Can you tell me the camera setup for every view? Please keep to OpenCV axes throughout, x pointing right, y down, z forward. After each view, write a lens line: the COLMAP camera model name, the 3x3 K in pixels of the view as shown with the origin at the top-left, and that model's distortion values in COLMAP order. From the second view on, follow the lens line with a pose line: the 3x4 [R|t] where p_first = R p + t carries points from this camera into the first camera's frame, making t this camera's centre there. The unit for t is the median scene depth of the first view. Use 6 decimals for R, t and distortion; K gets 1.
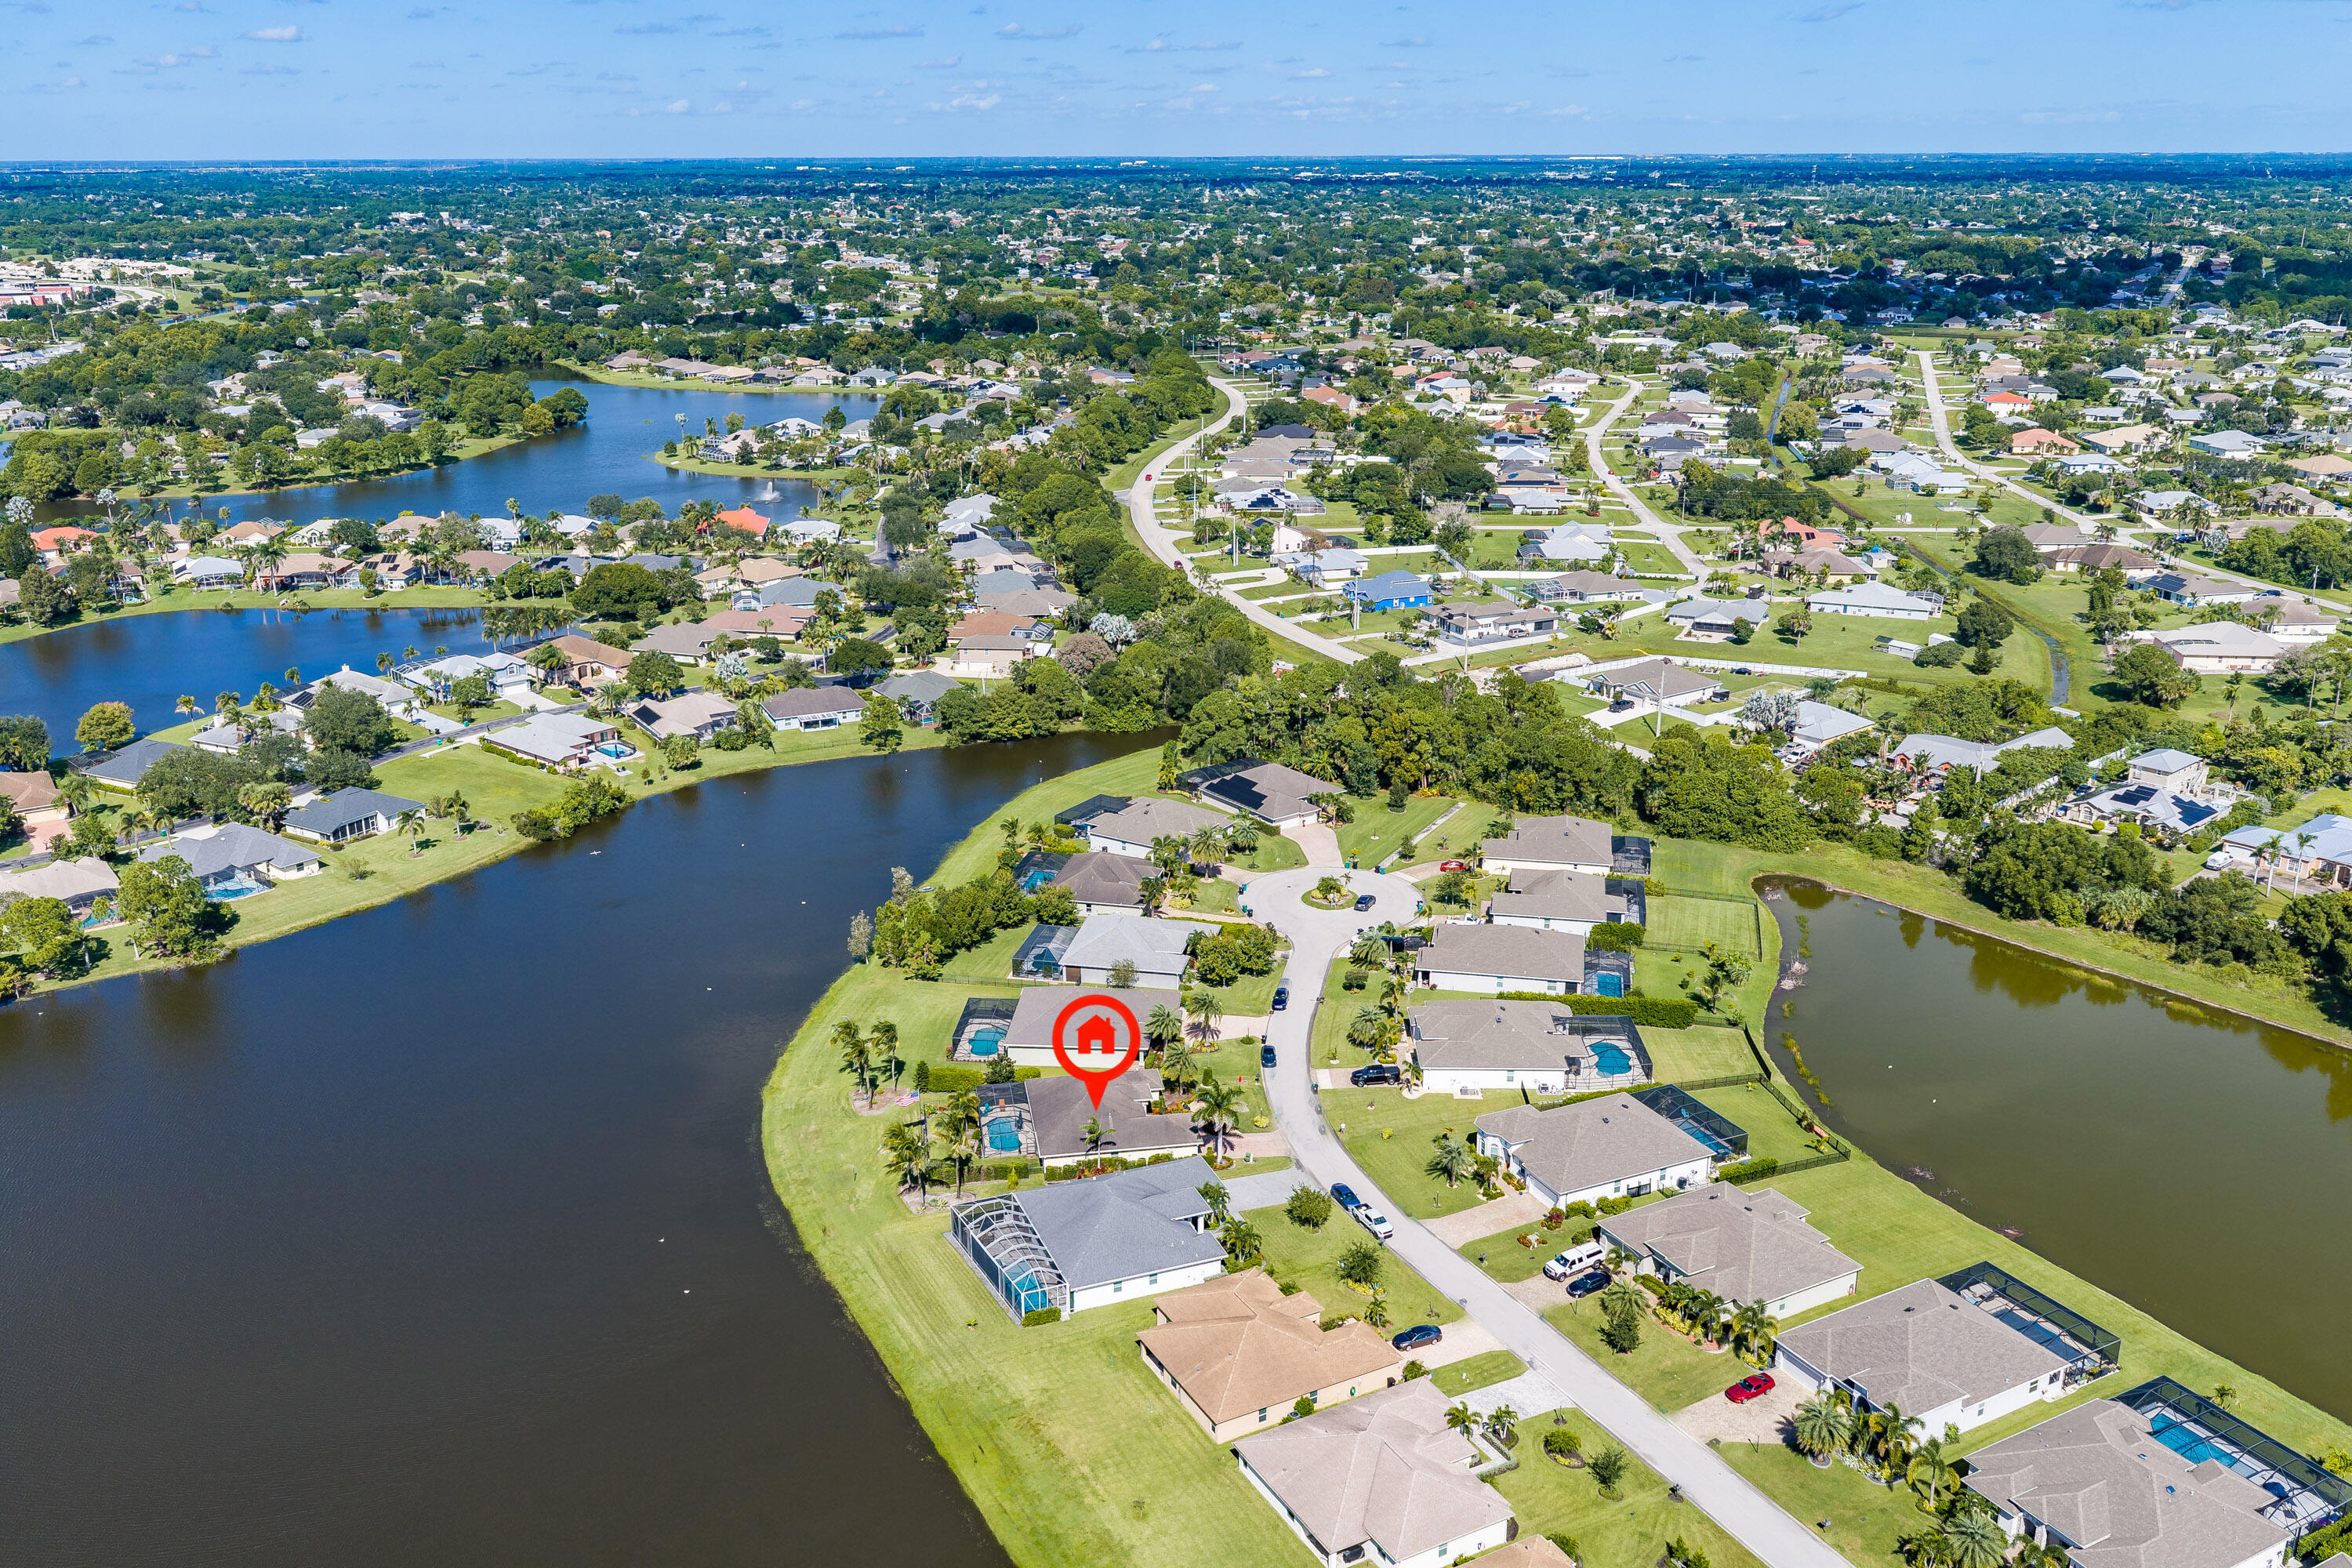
lens RADIAL K [[1935.0, 0, 1176.0], [0, 1935.0, 784.0], [0, 0, 1]] dist [0.010809, -0.020580]
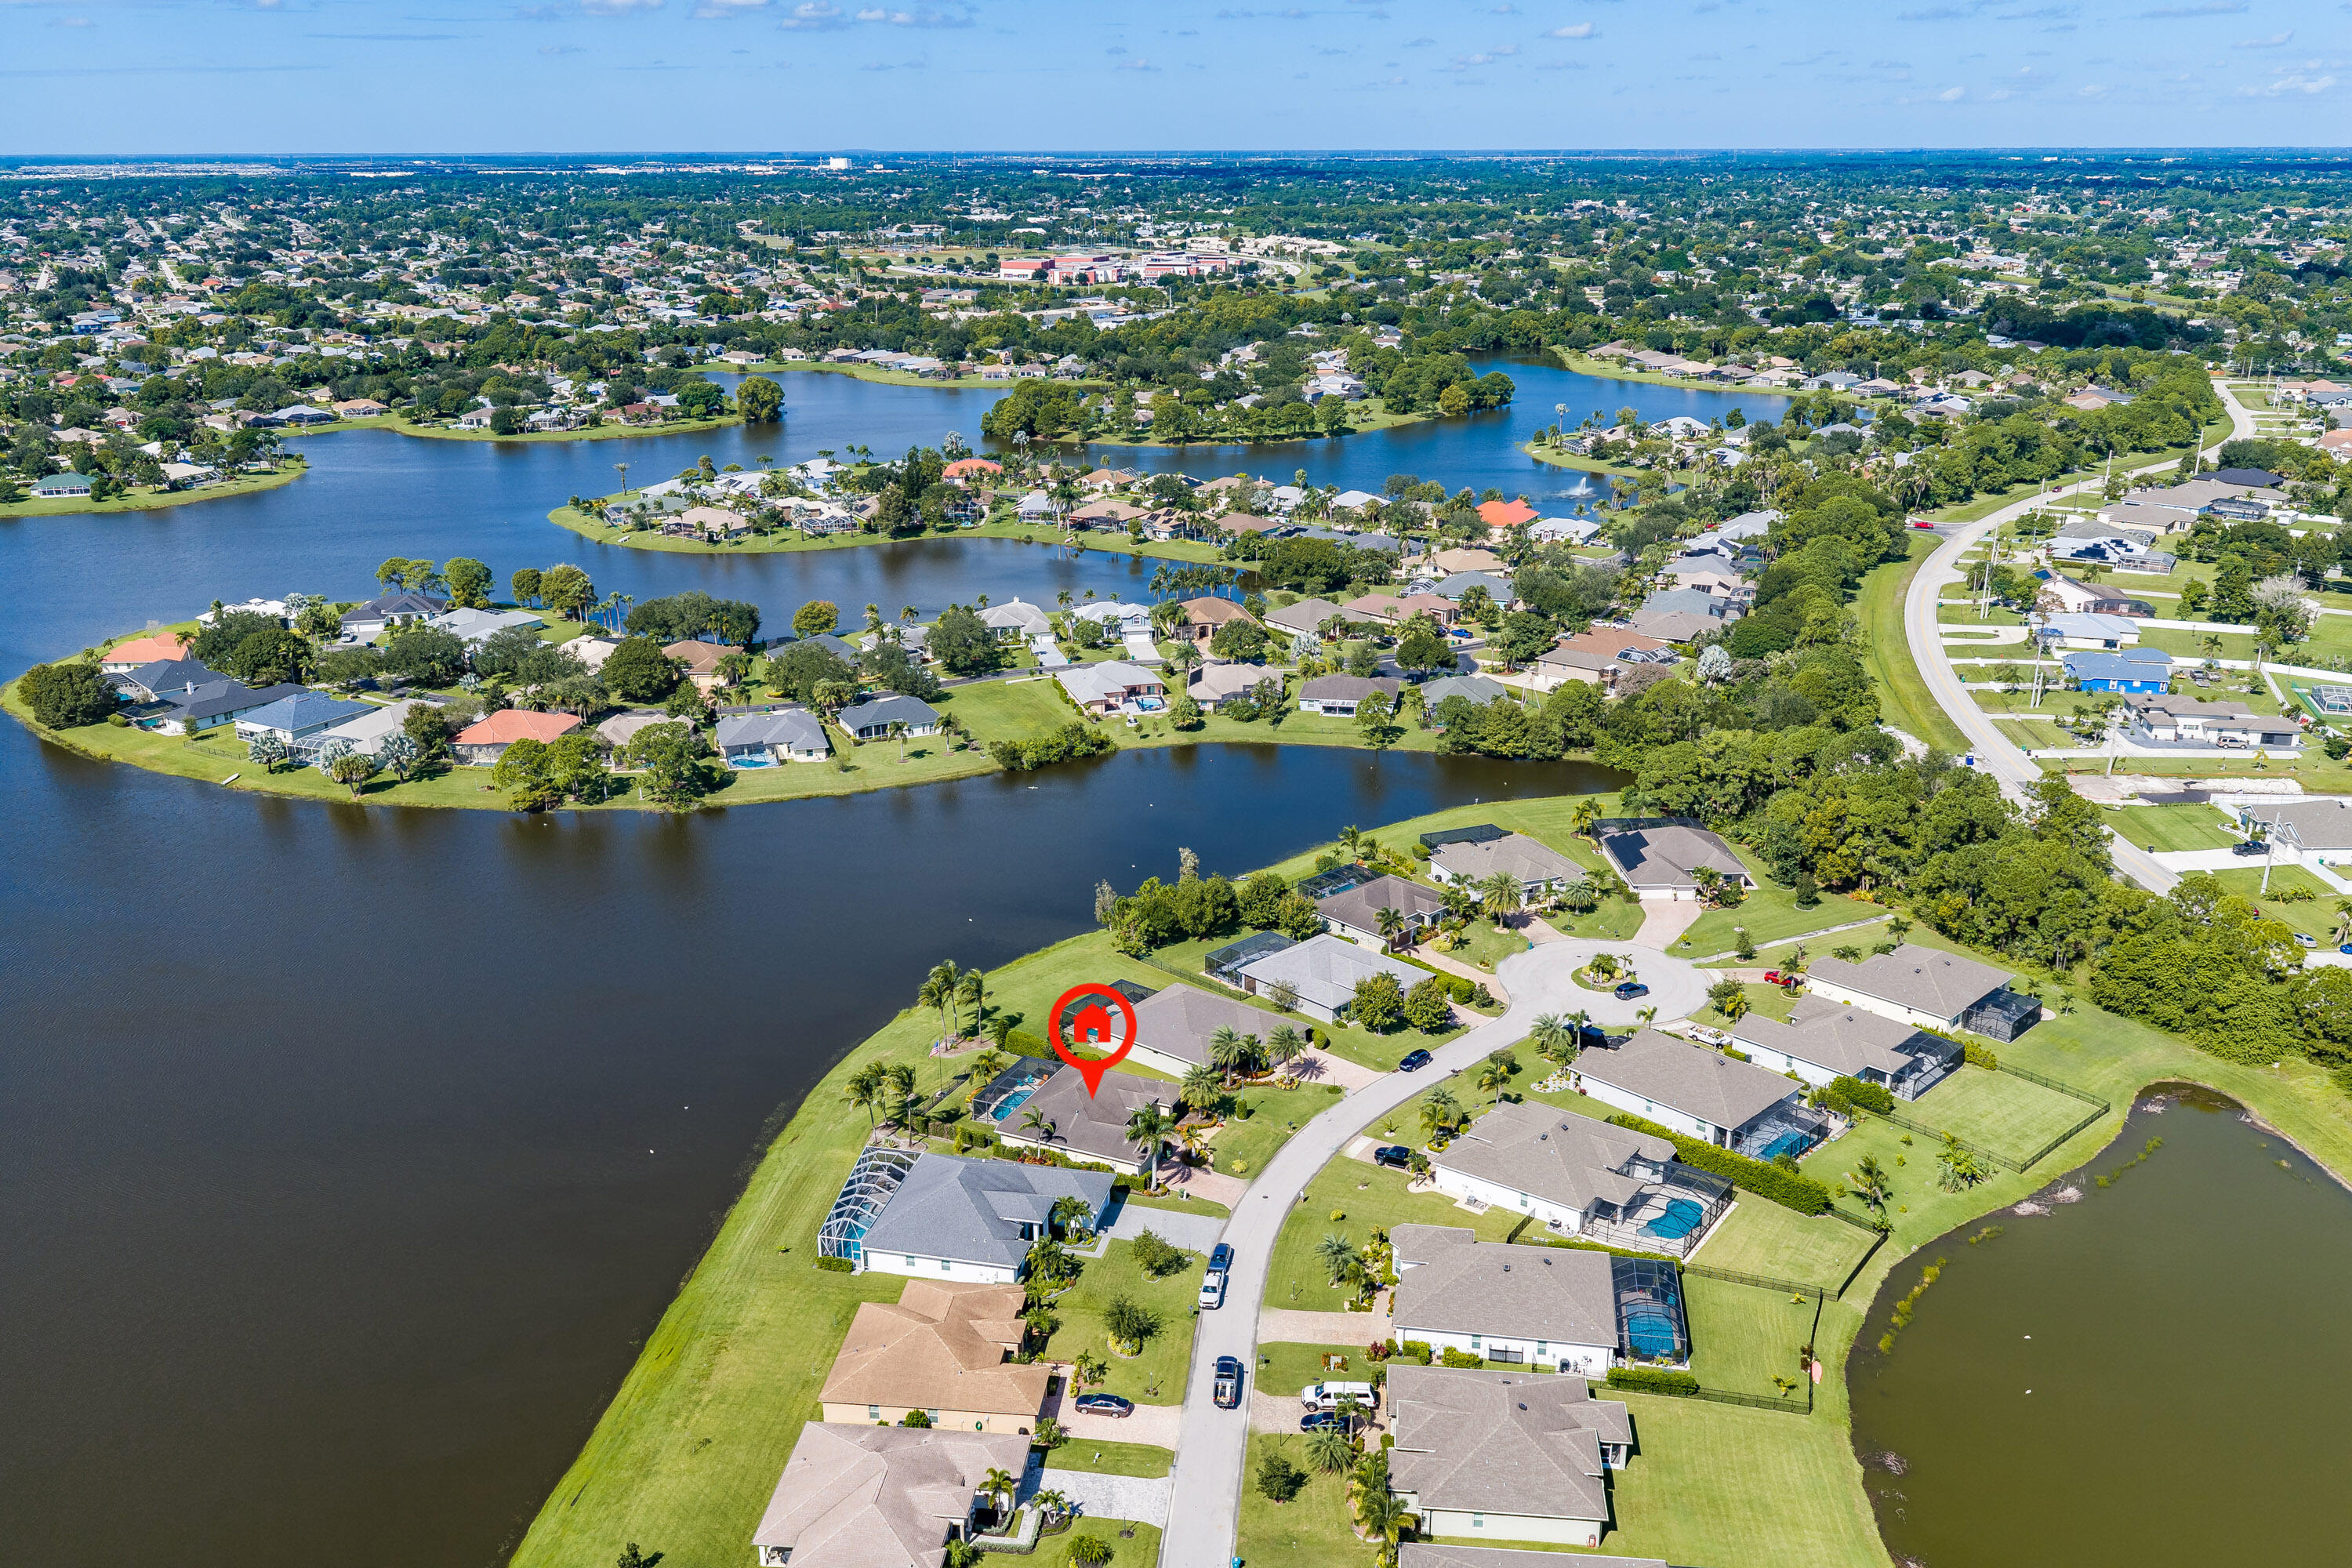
lens RADIAL K [[1935.0, 0, 1176.0], [0, 1935.0, 784.0], [0, 0, 1]] dist [0.010809, -0.020580]
pose [[0.825156, 0.176821, -0.536518, 0.278958], [-0.174316, 0.983101, 0.055907, -0.032874], [0.537337, 0.047391, 0.842035, 0.095222]]
